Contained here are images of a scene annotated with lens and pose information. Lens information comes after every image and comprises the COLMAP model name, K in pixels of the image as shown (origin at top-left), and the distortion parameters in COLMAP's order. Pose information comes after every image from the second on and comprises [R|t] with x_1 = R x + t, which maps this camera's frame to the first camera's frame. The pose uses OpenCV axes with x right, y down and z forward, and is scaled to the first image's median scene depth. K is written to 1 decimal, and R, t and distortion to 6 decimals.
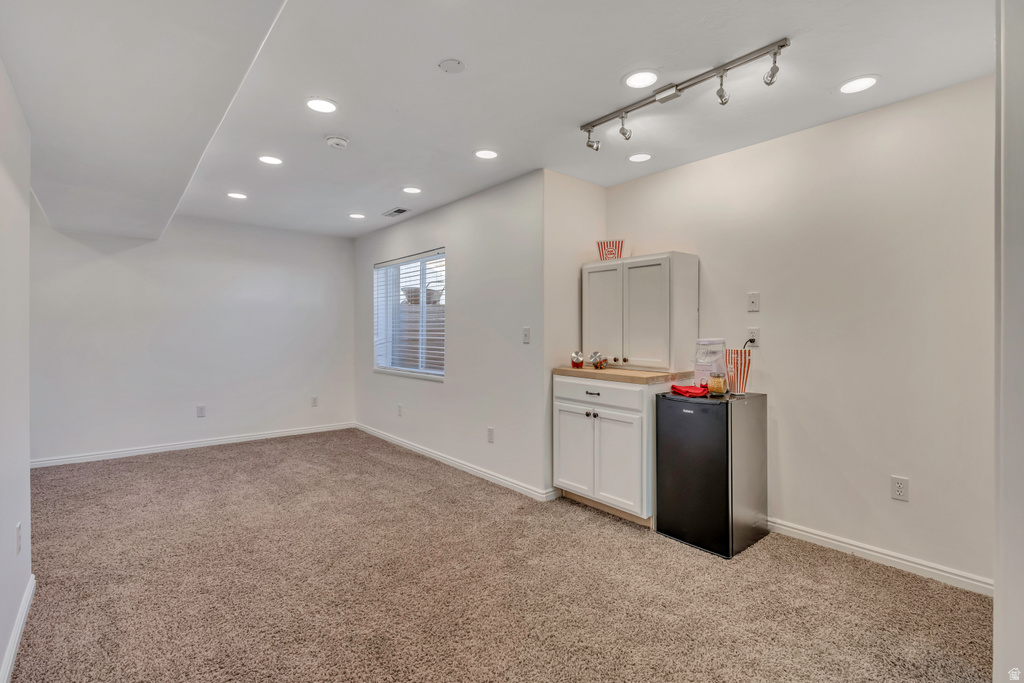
lens RADIAL K [[475.8, 0, 510.0], [0, 475.8, 337.4], [0, 0, 1]] dist [-0.000668, 0.000071]
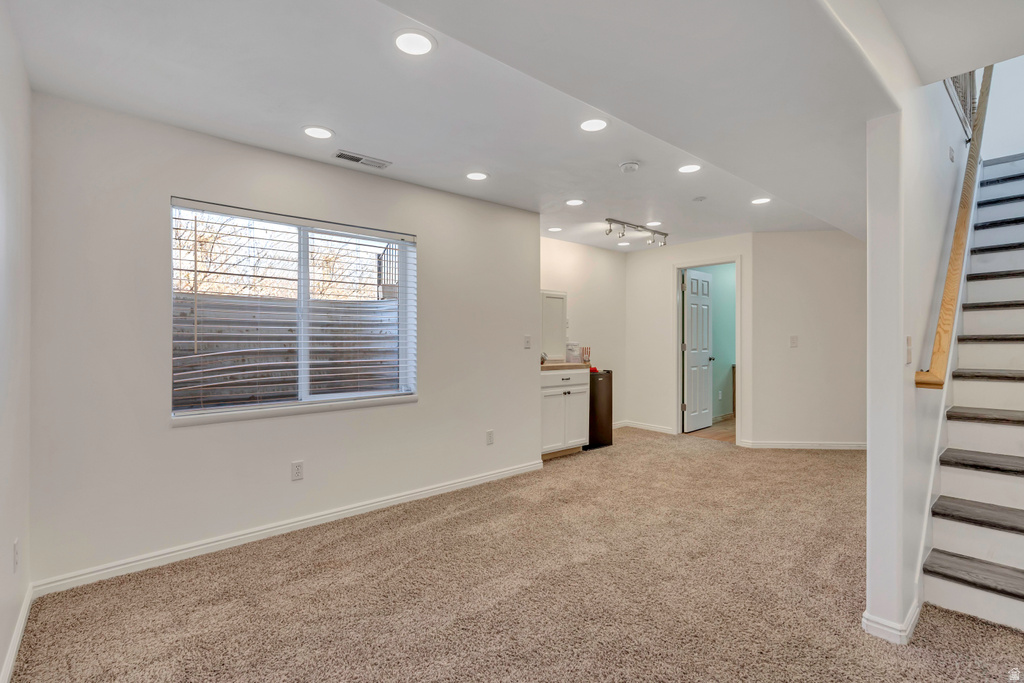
lens RADIAL K [[475.8, 0, 510.0], [0, 475.8, 337.4], [0, 0, 1]] dist [-0.000668, 0.000071]
pose [[-0.004620, -0.011099, 0.999928, -0.955751], [0.004540, 0.999928, 0.011120, -0.023592], [-0.999979, 0.004591, -0.004570, 0.842051]]
